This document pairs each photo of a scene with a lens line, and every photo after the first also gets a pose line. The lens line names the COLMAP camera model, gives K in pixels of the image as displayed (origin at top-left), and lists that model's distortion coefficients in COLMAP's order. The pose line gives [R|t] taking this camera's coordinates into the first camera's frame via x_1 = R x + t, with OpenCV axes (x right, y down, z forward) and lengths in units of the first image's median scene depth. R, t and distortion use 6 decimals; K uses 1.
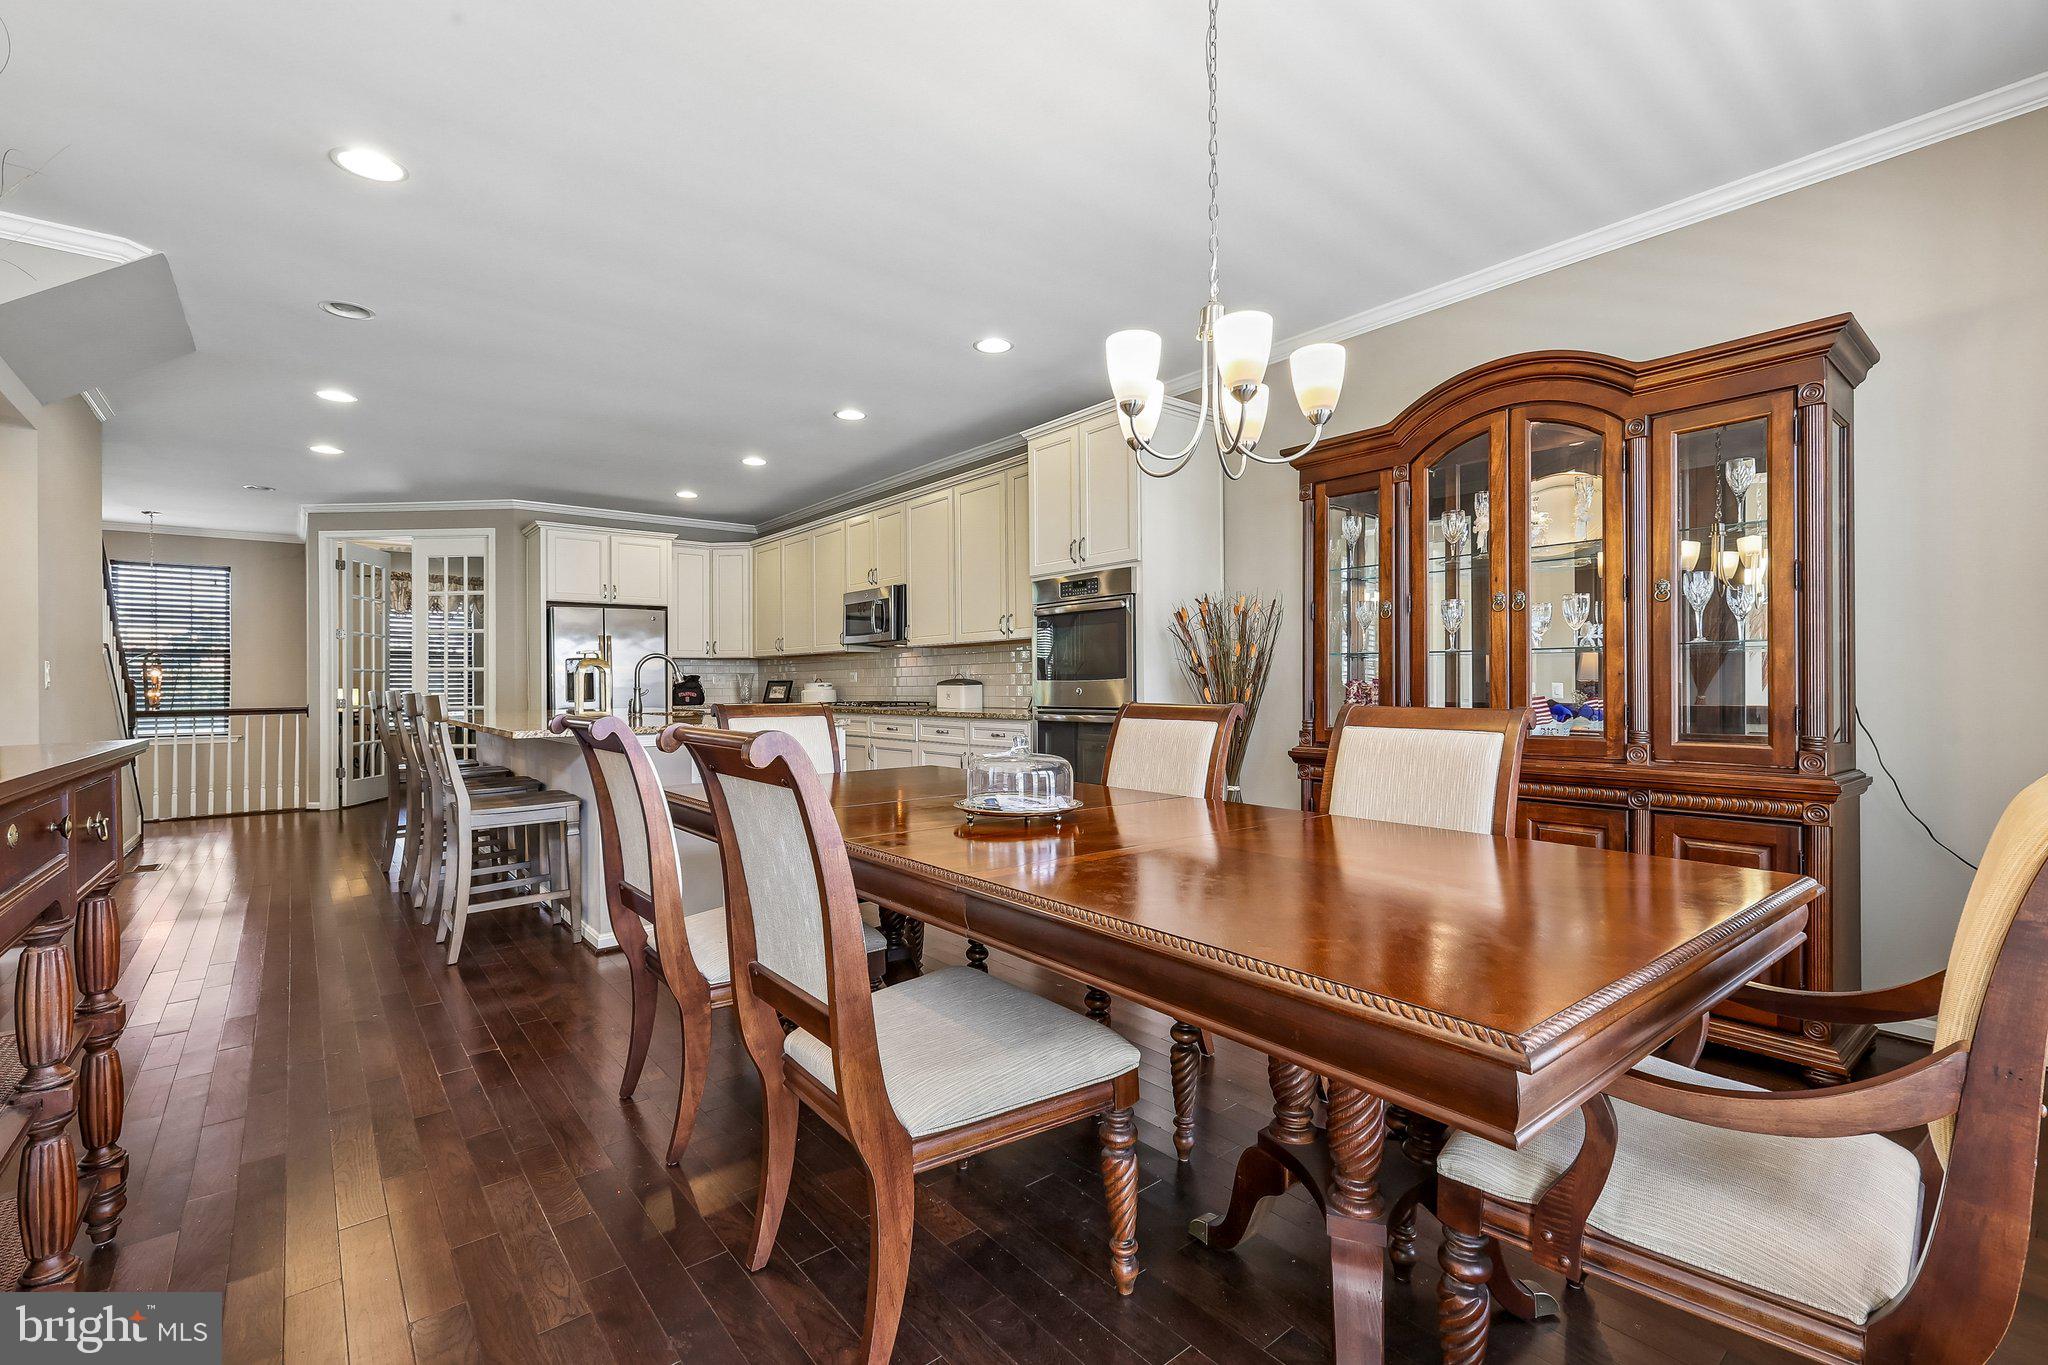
lens RADIAL K [[900.2, 0, 1023.3], [0, 900.2, 671.3], [0, 0, 1]] dist [0.001848, 0.000370]
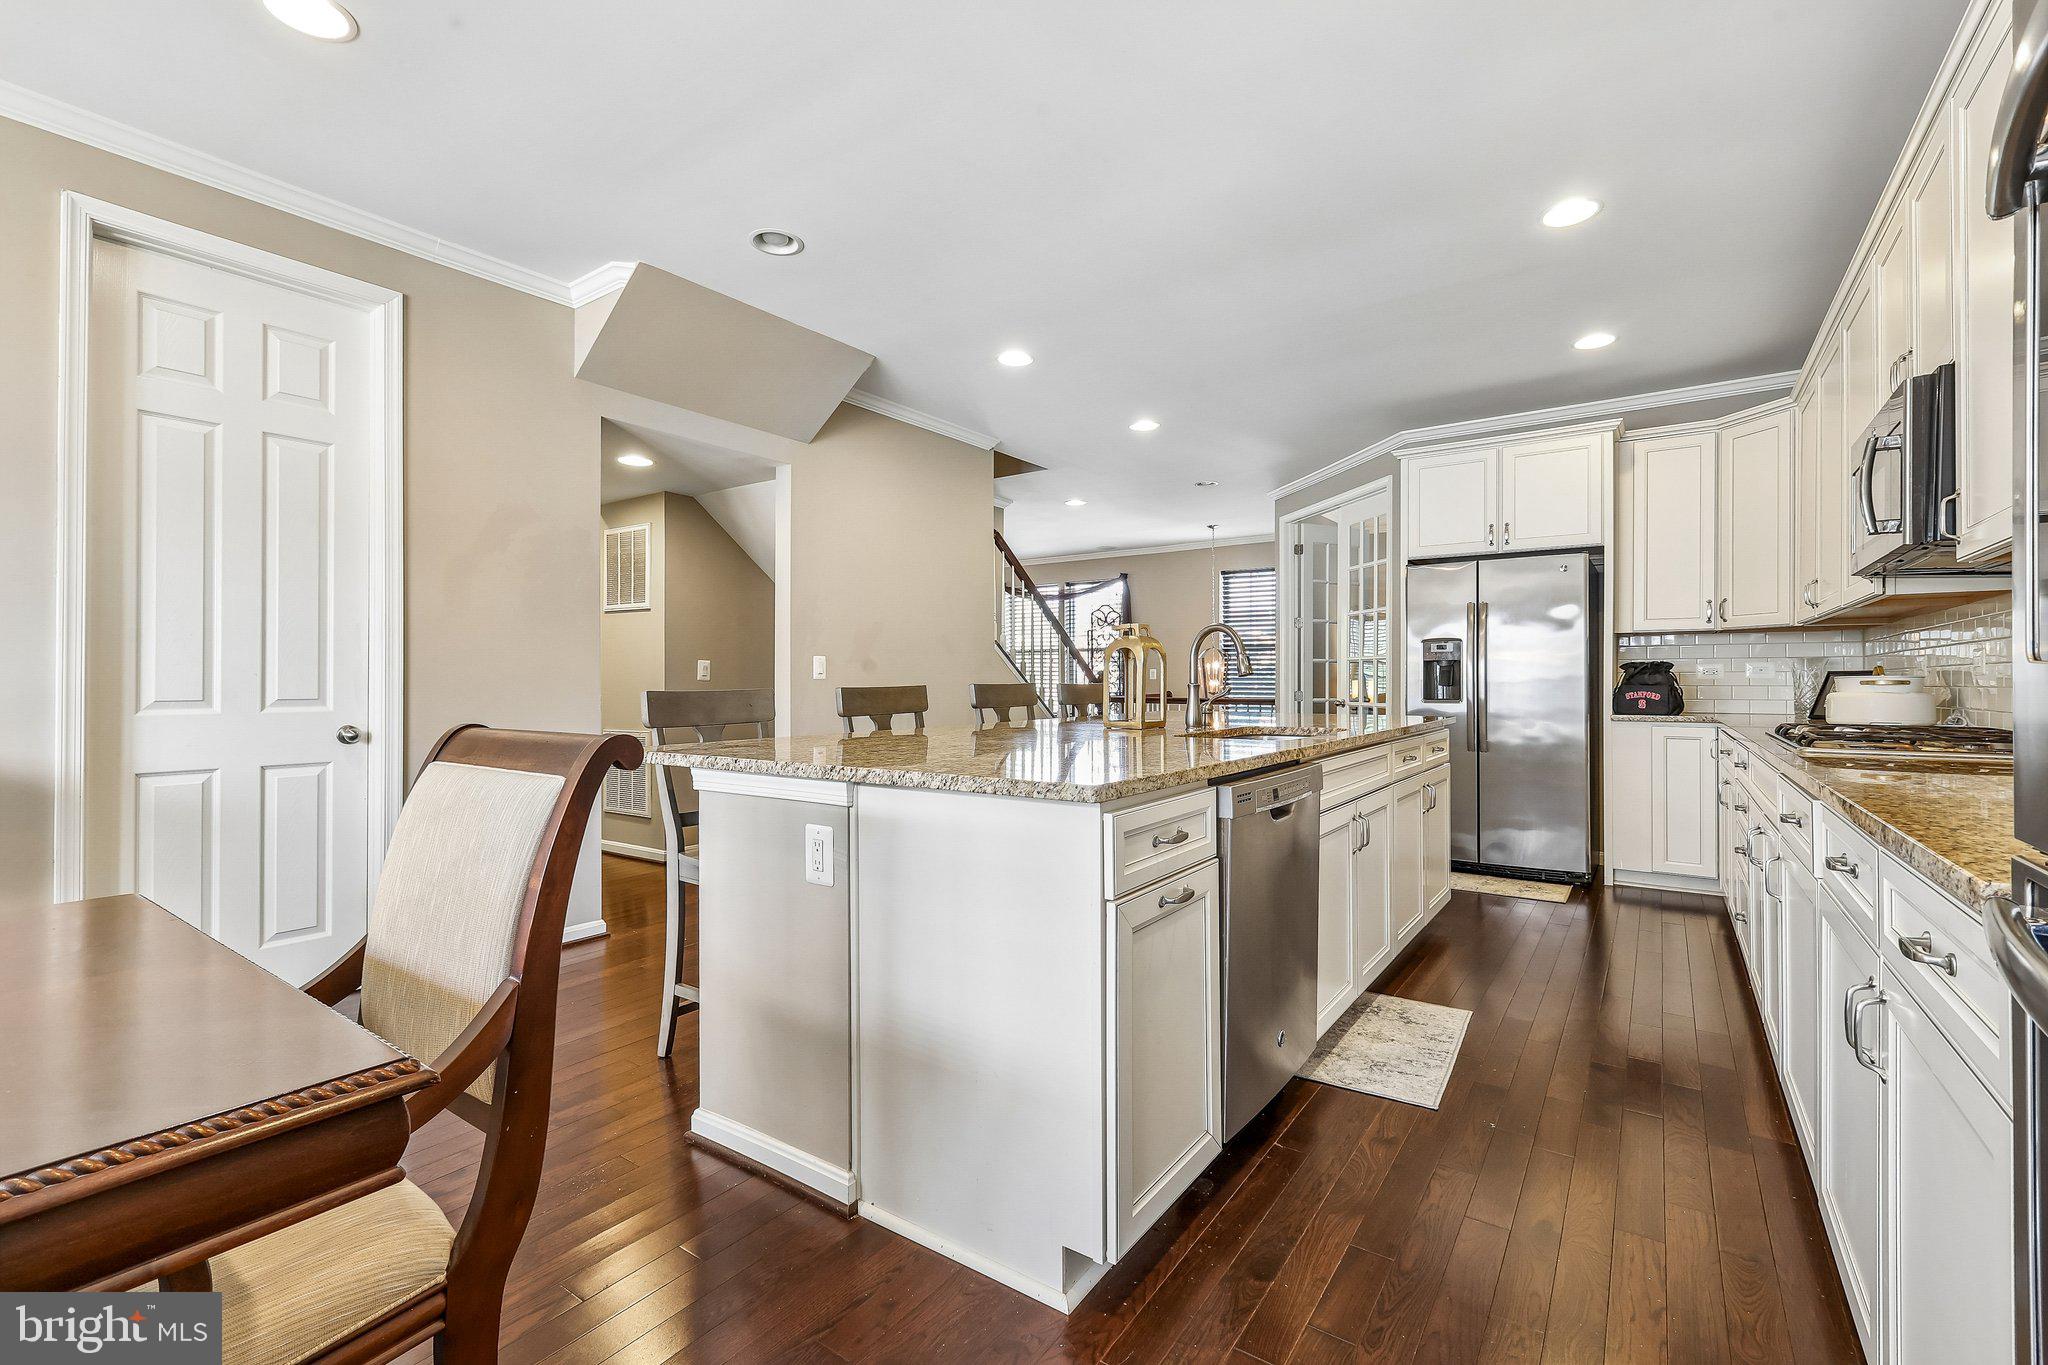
lens RADIAL K [[900.2, 0, 1023.3], [0, 900.2, 671.3], [0, 0, 1]] dist [0.001848, 0.000370]
pose [[0.278765, -0.003302, -0.960354, 0.064168], [0.016361, 0.999865, 0.001311, 0.002947], [0.960220, -0.016078, 0.278782, 0.491812]]
